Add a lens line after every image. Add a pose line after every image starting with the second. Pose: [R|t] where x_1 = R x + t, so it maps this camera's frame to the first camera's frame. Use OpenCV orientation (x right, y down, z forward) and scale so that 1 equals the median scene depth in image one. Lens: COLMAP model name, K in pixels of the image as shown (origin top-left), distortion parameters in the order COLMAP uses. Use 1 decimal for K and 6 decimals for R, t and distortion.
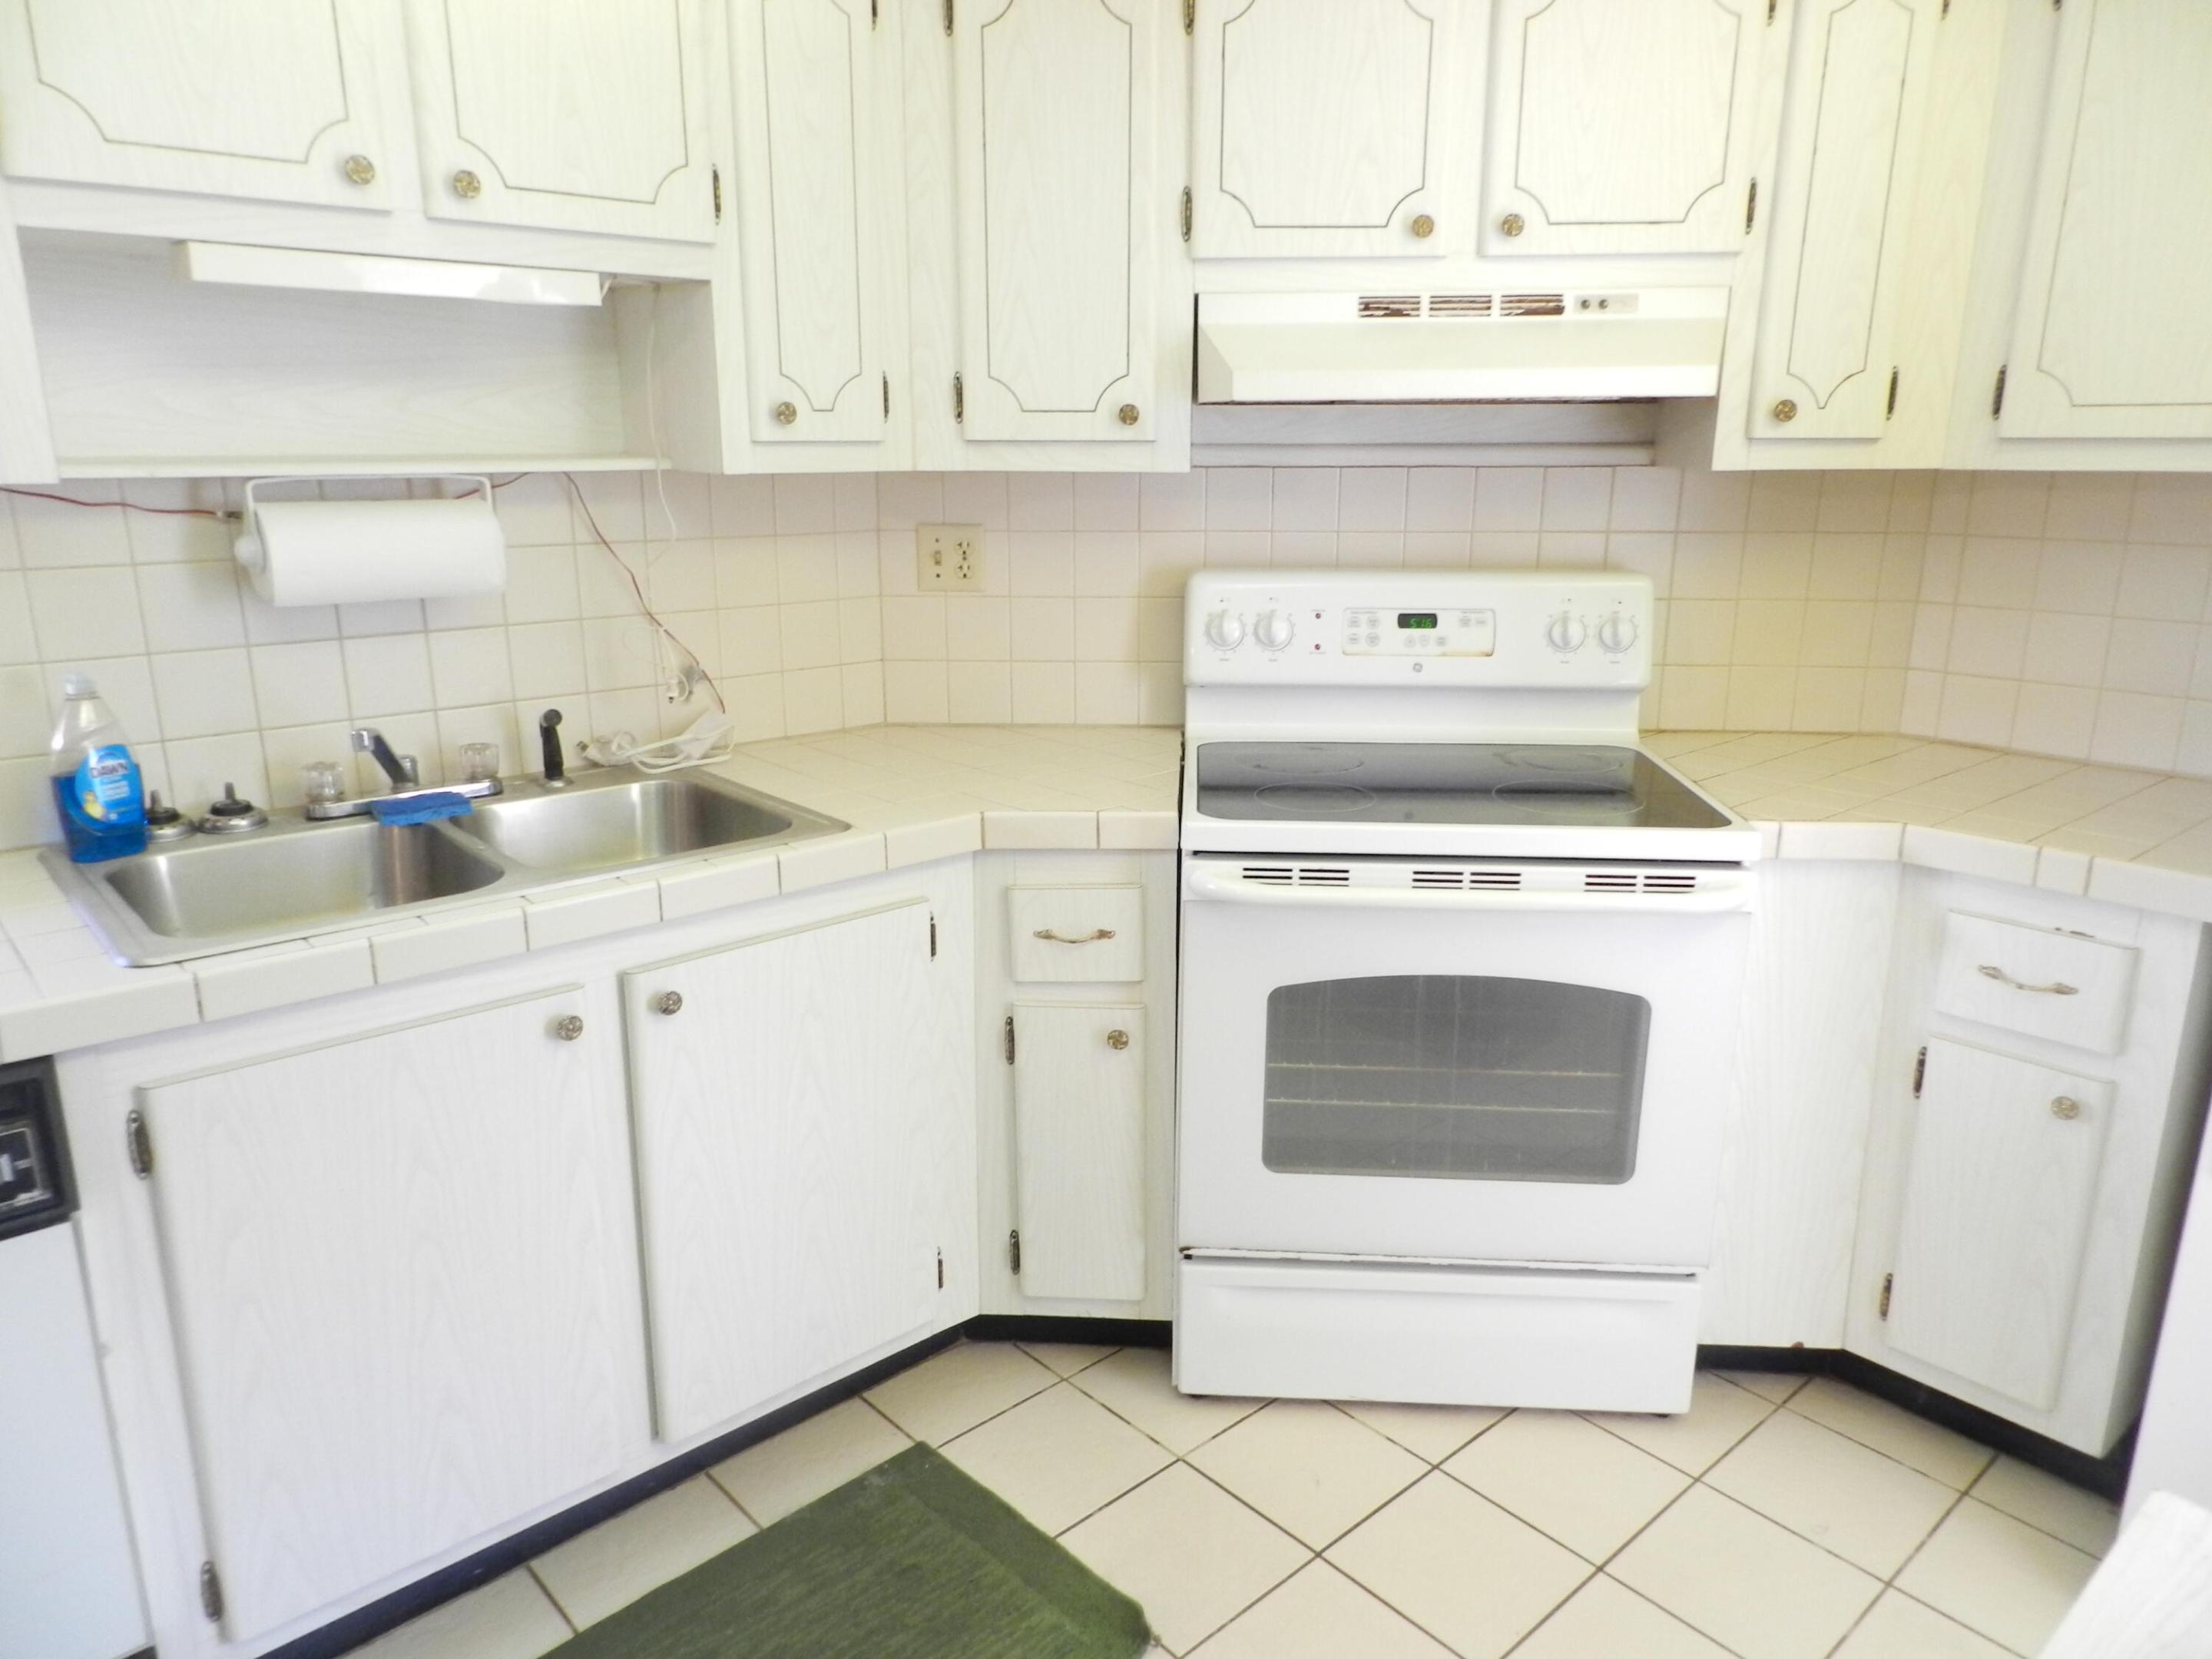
lens RADIAL K [[1510.6, 0, 1098.5], [0, 1510.6, 832.8], [0, 0, 1]] dist [0.029154, -0.010967]
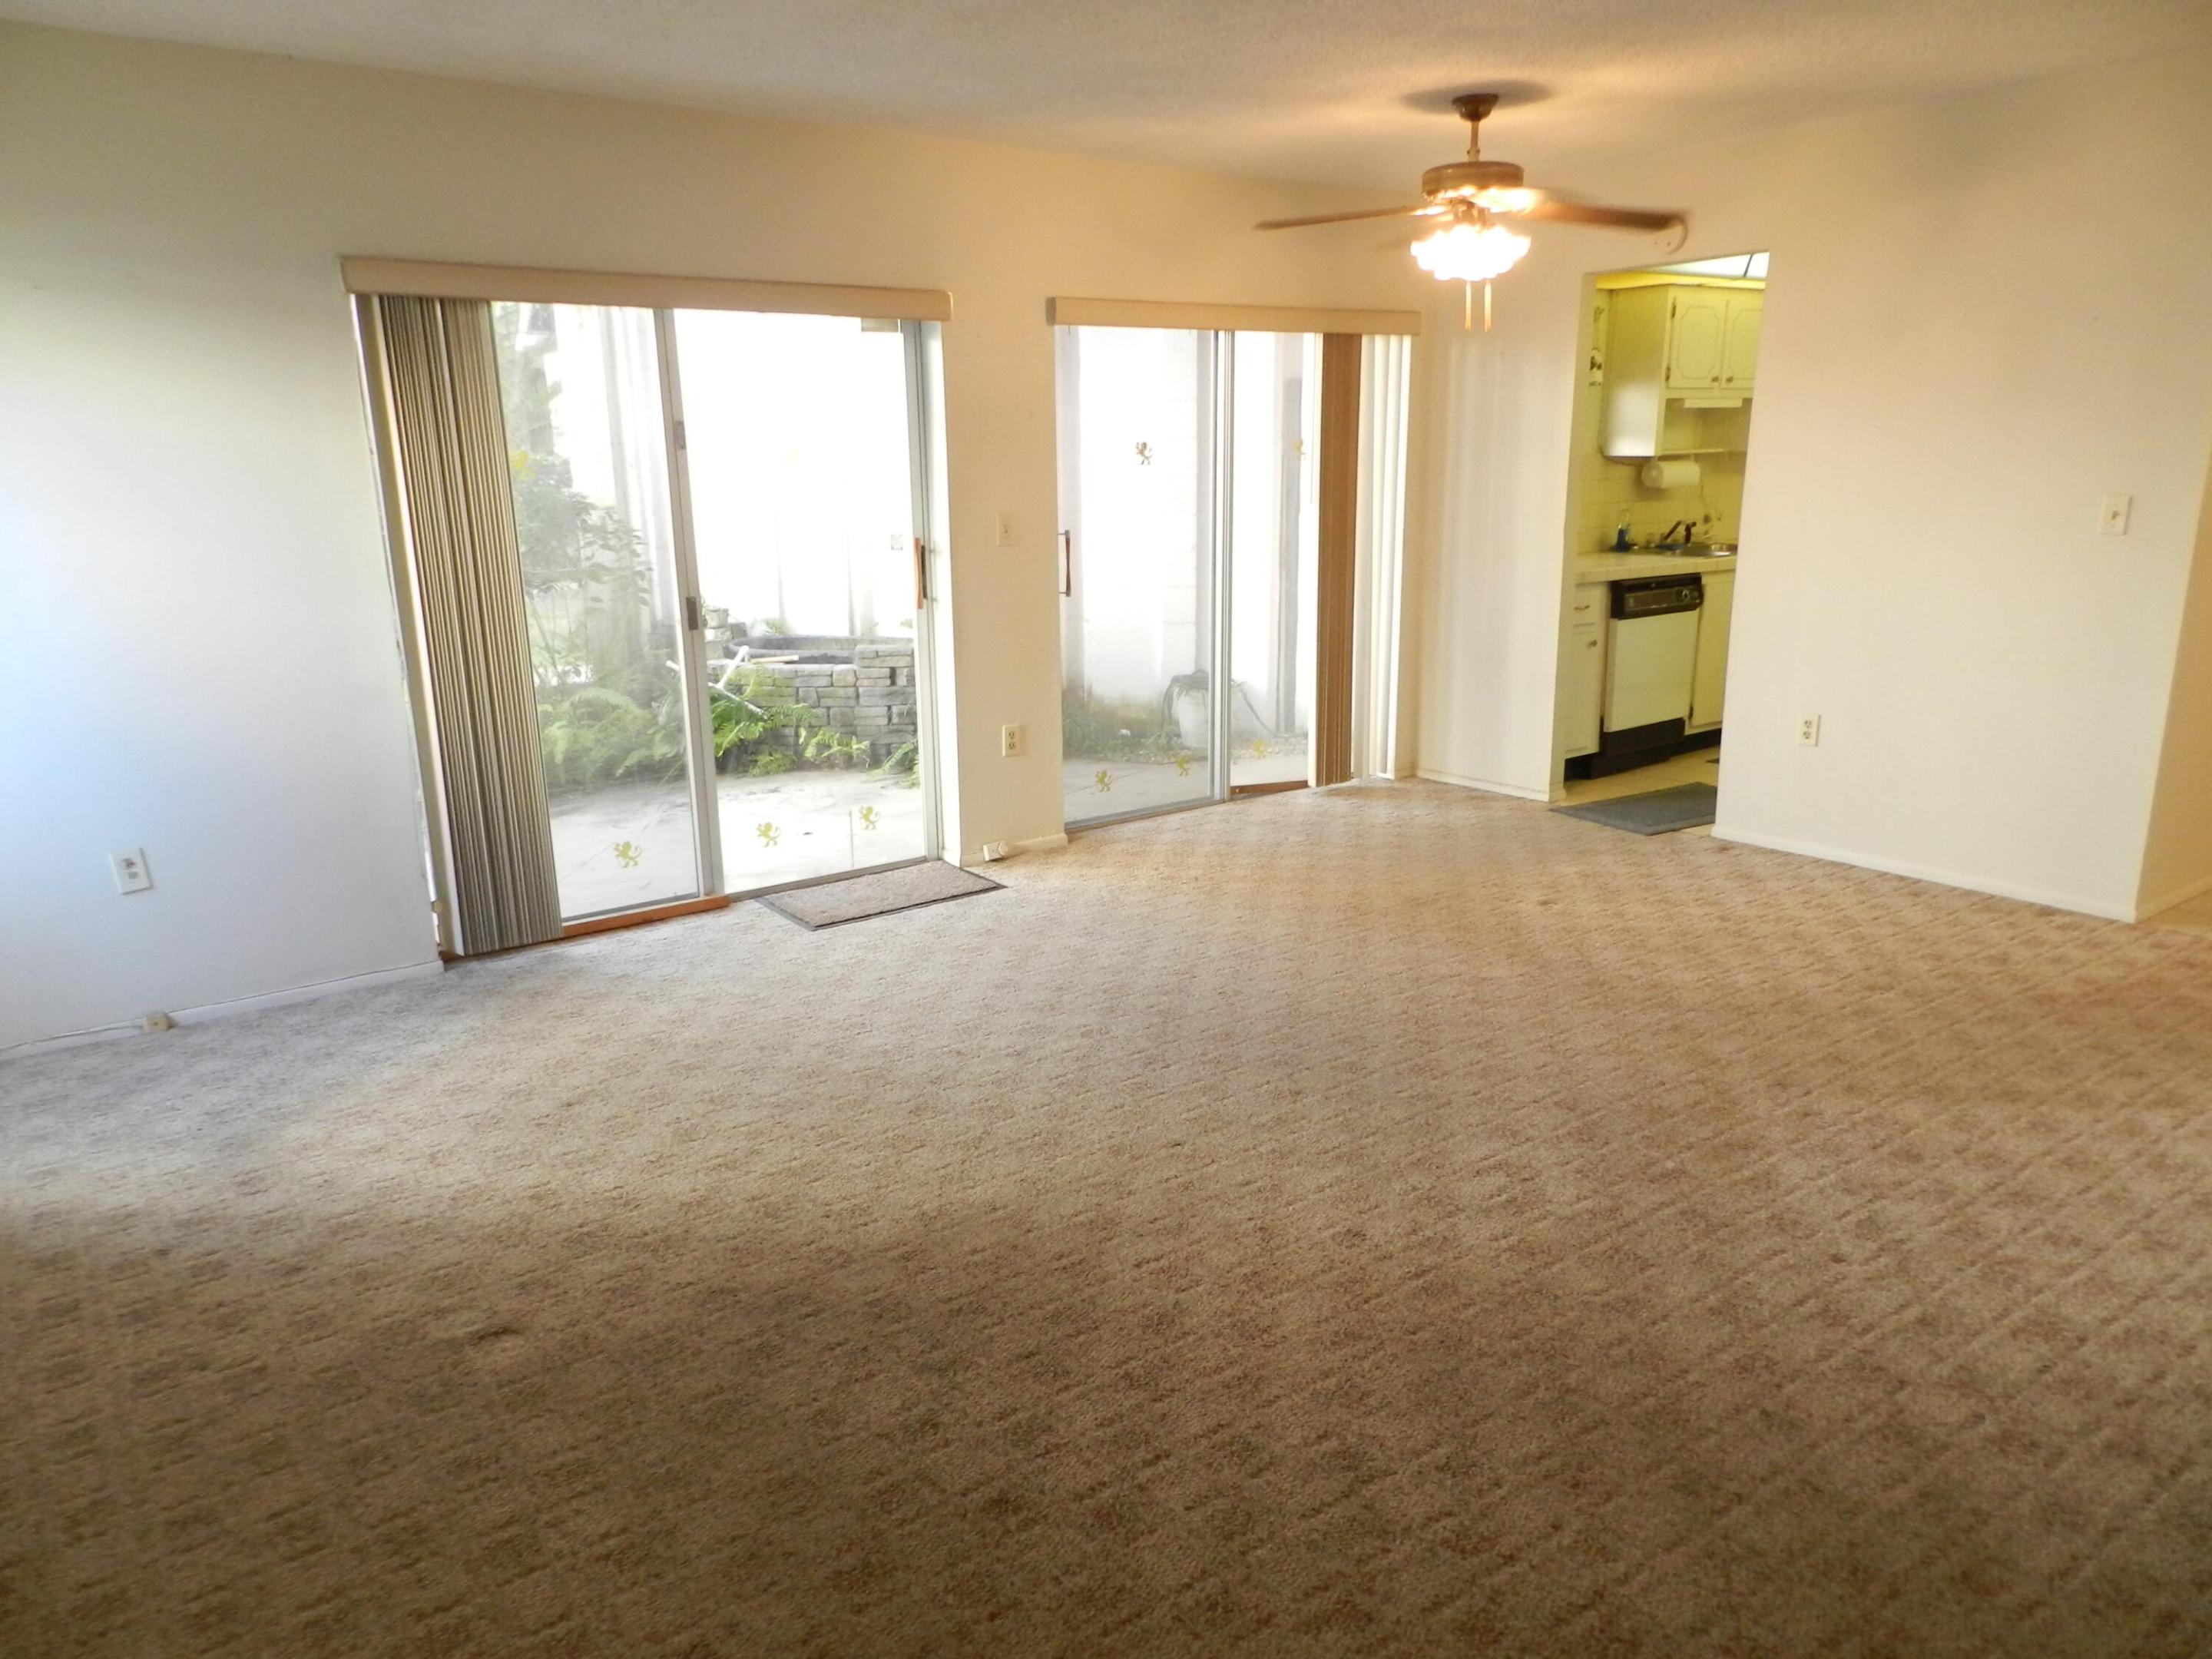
lens RADIAL K [[1510.6, 0, 1106.9], [0, 1510.6, 837.0], [0, 0, 1]] dist [0.029154, -0.010967]
pose [[0.995415, 0.004525, -0.095547, -1.366138], [-0.005756, 0.999904, -0.012608, 0.696461], [0.095481, 0.013100, 0.995345, -2.594255]]
